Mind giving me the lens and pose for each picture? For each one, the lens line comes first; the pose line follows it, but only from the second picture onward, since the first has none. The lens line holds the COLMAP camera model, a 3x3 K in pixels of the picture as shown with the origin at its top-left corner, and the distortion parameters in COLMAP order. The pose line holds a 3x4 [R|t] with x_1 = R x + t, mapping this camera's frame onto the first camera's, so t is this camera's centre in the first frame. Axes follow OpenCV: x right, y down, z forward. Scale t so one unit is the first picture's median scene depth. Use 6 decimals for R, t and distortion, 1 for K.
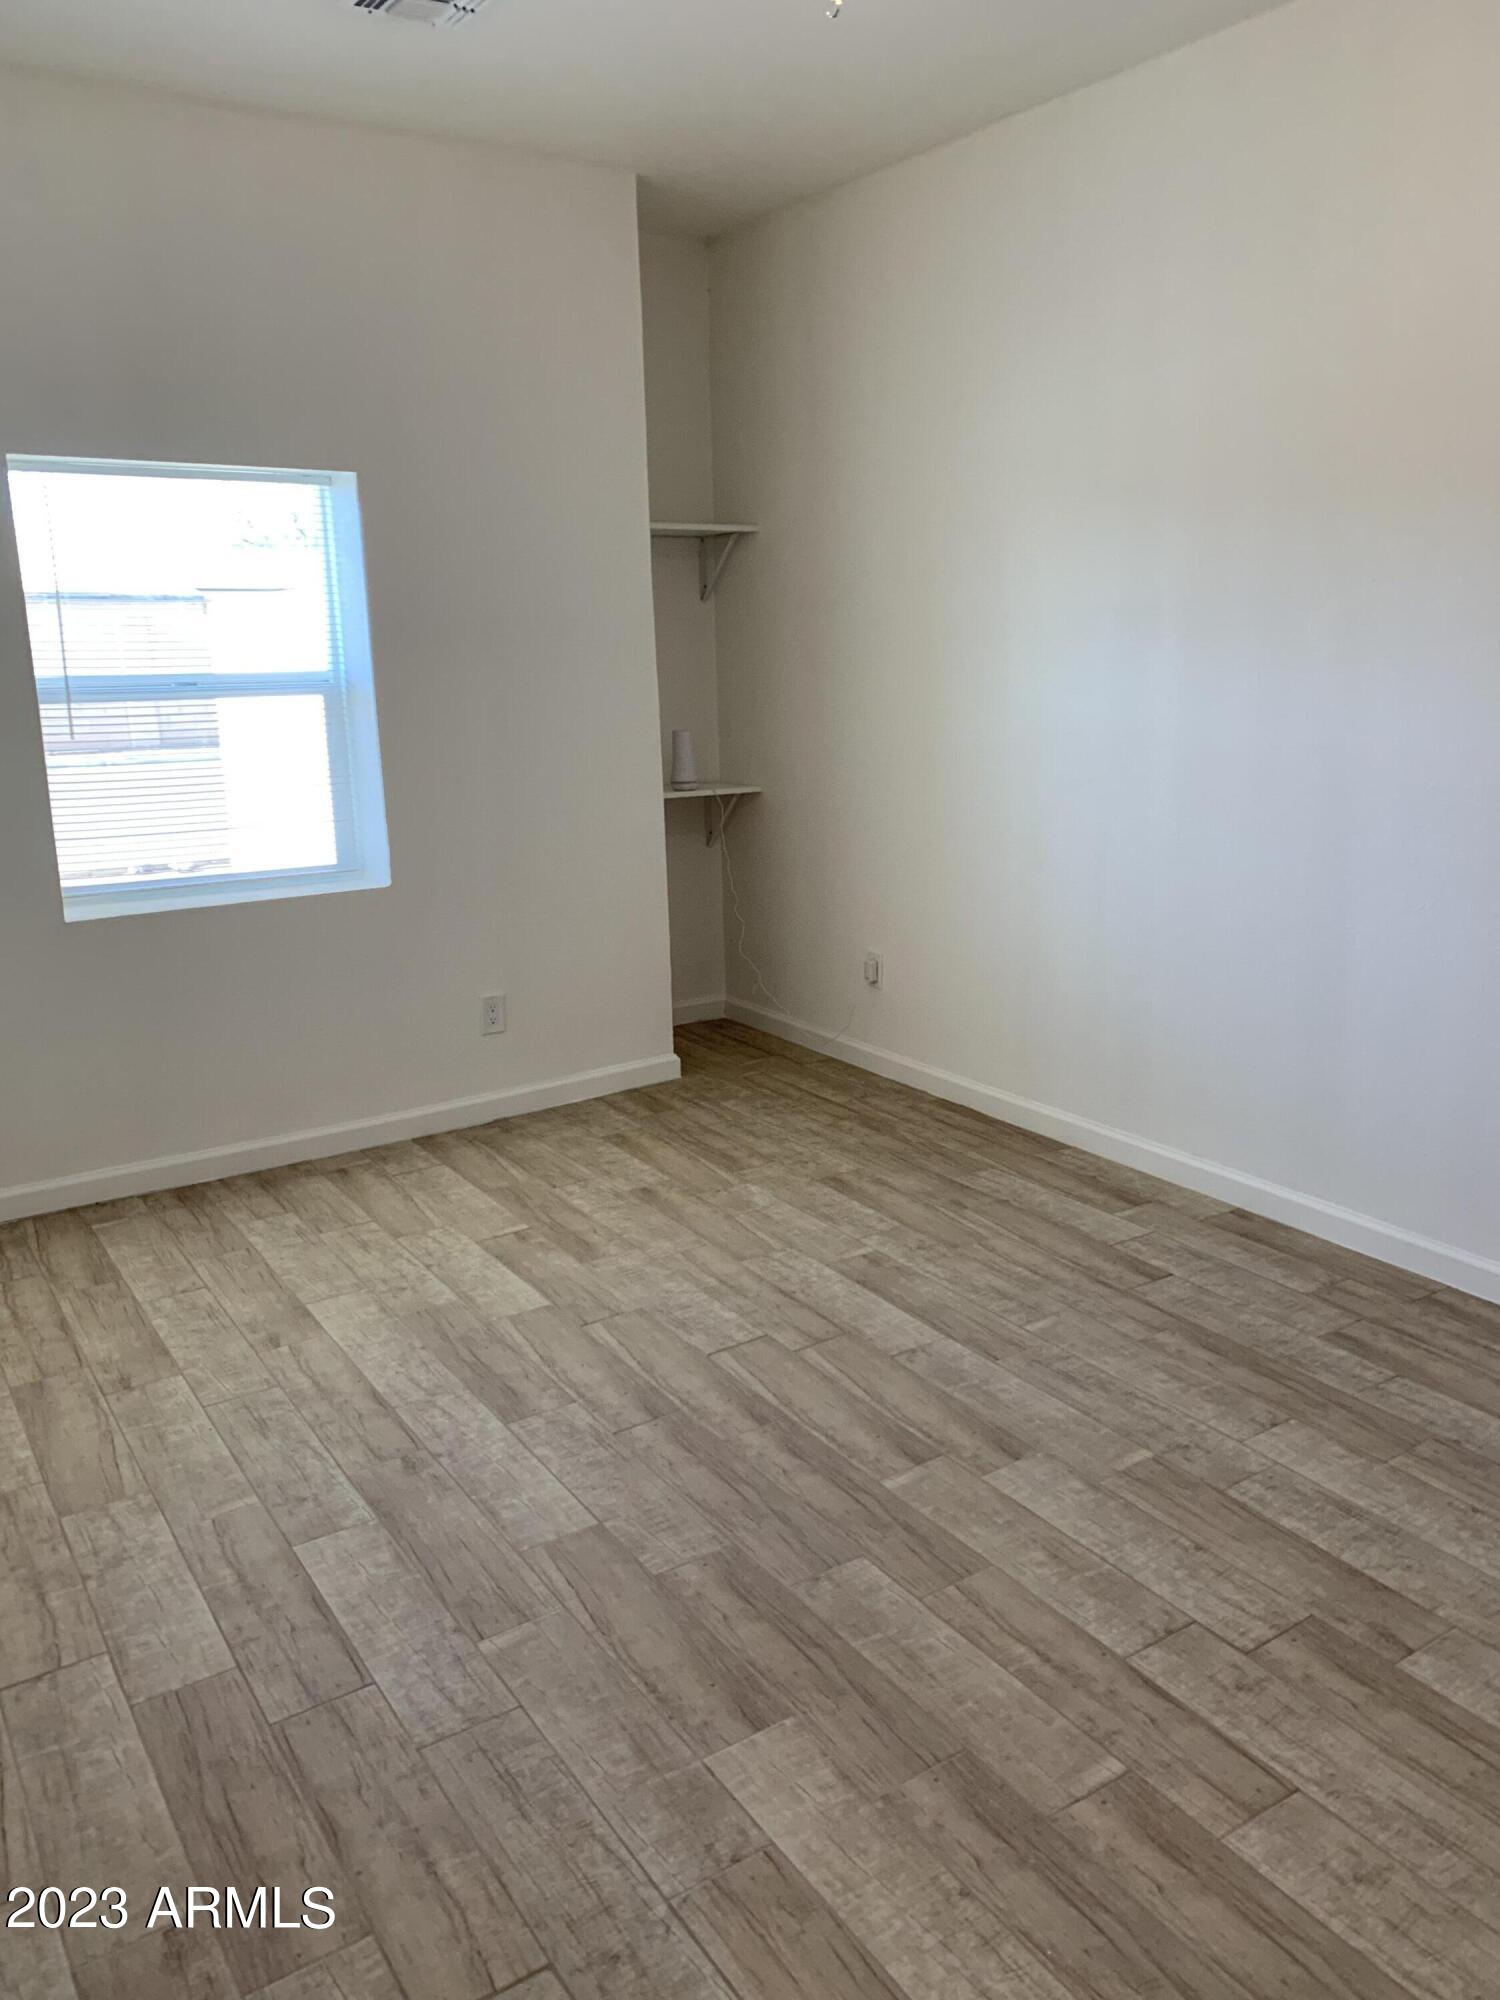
lens RADIAL K [[1536.1, 0, 750.6], [0, 1536.1, 1001.1], [0, 0, 1]] dist [0.019696, -0.025943]
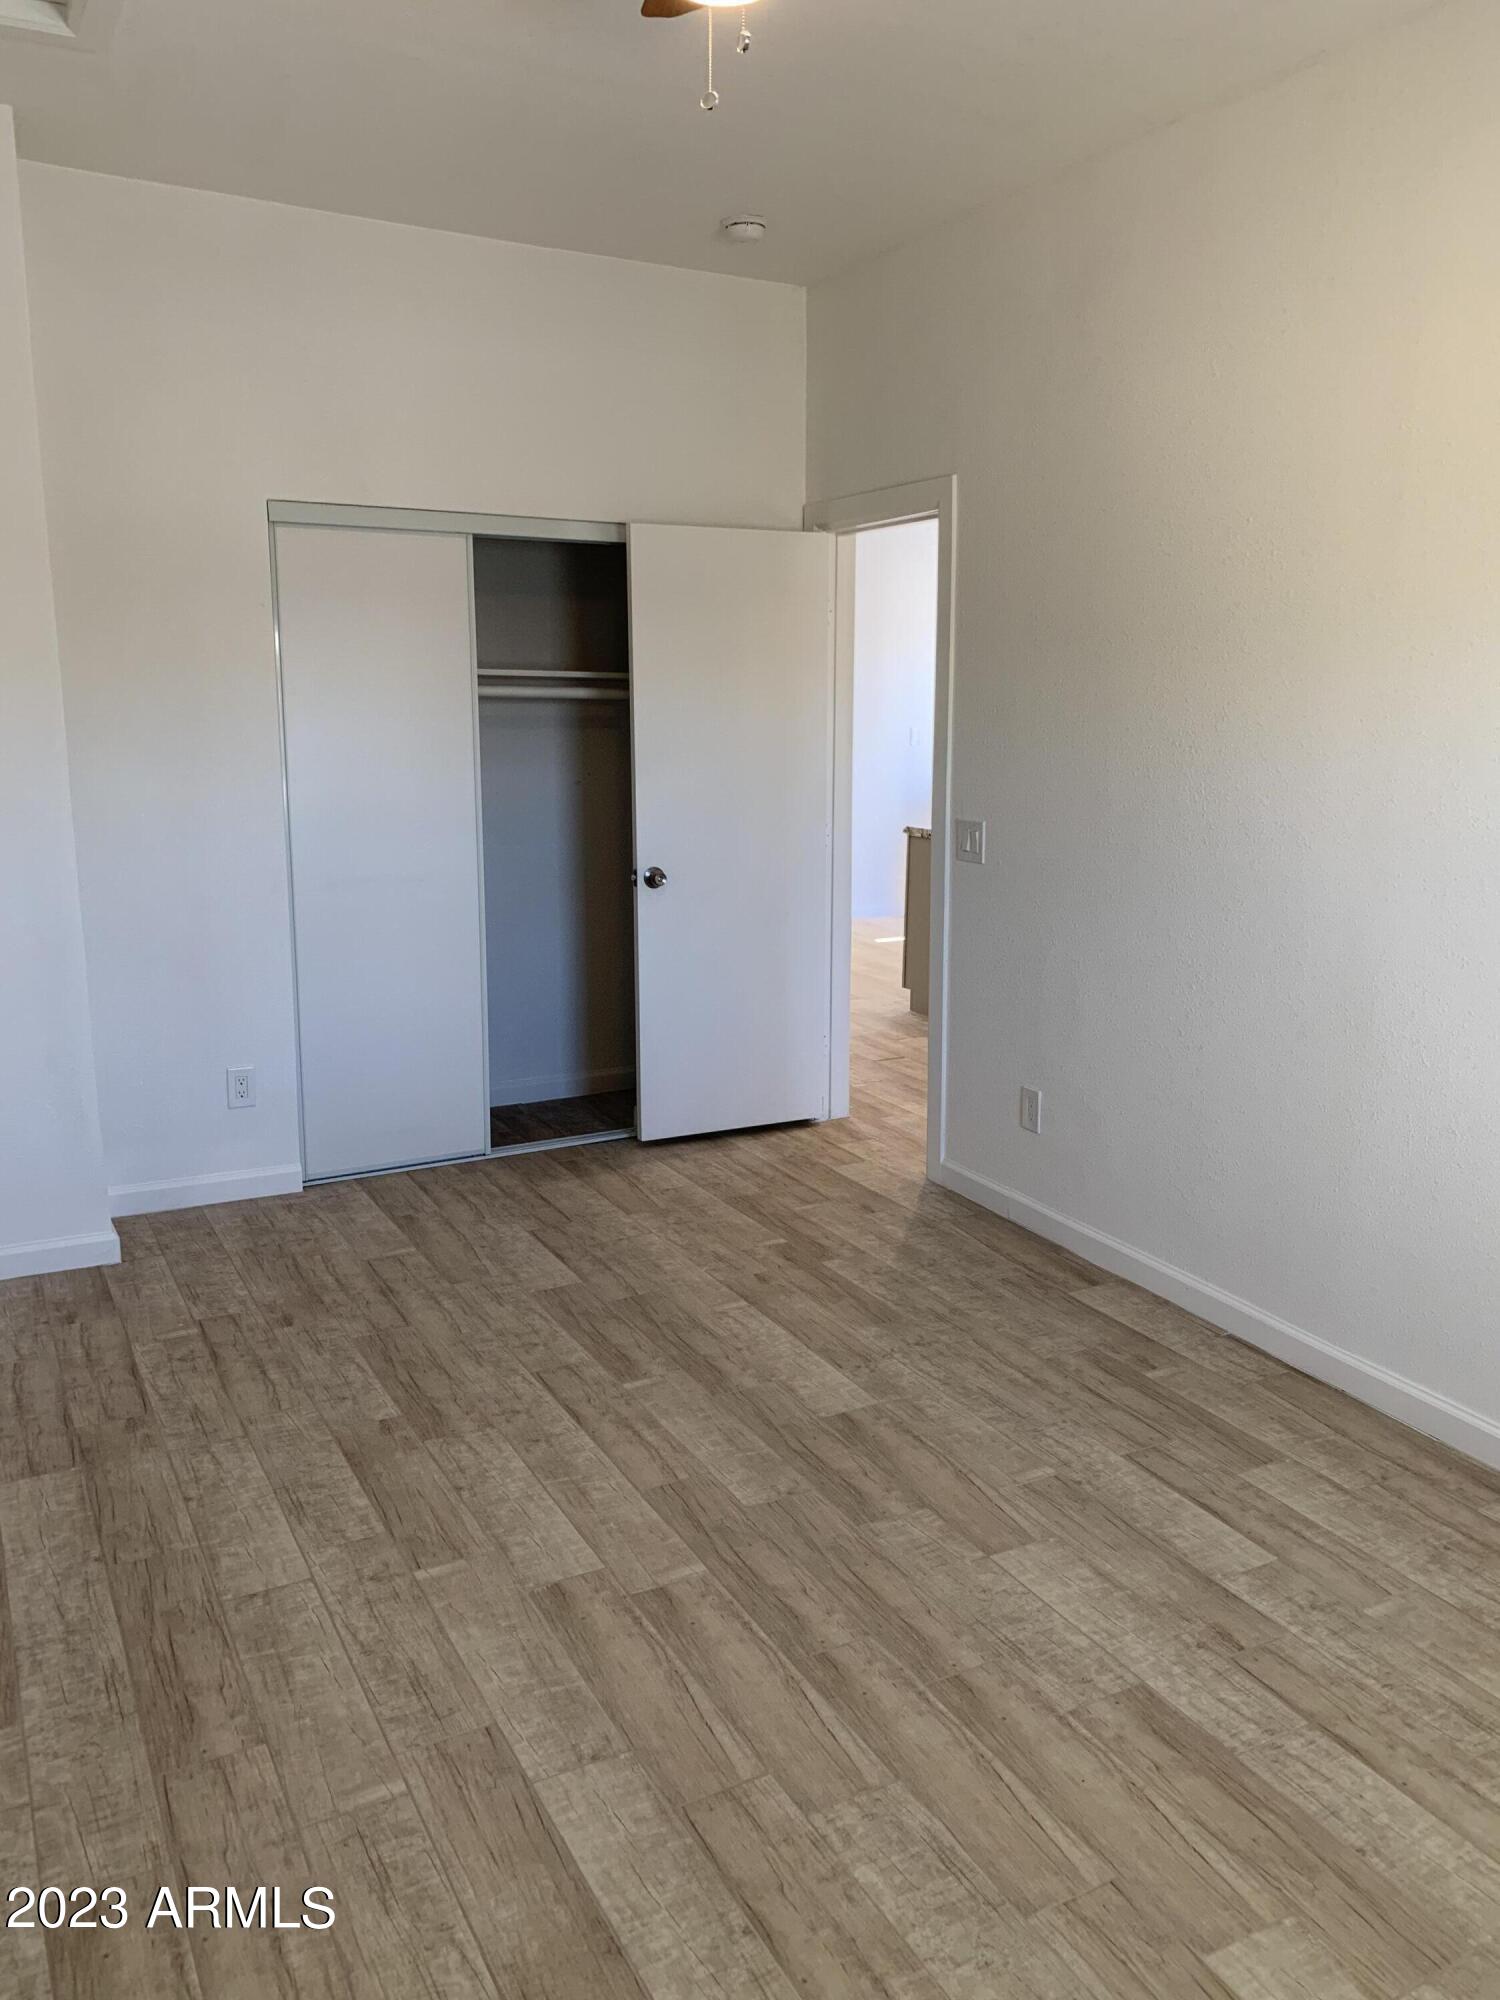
lens RADIAL K [[1536.1, 0, 749.9], [0, 1536.1, 998.3], [0, 0, 1]] dist [0.019696, -0.025943]
pose [[-0.996642, -0.002535, 0.081839, -0.021874], [0.032264, 0.906489, 0.420994, -0.445848], [-0.075253, 0.422221, -0.903364, 1.800493]]
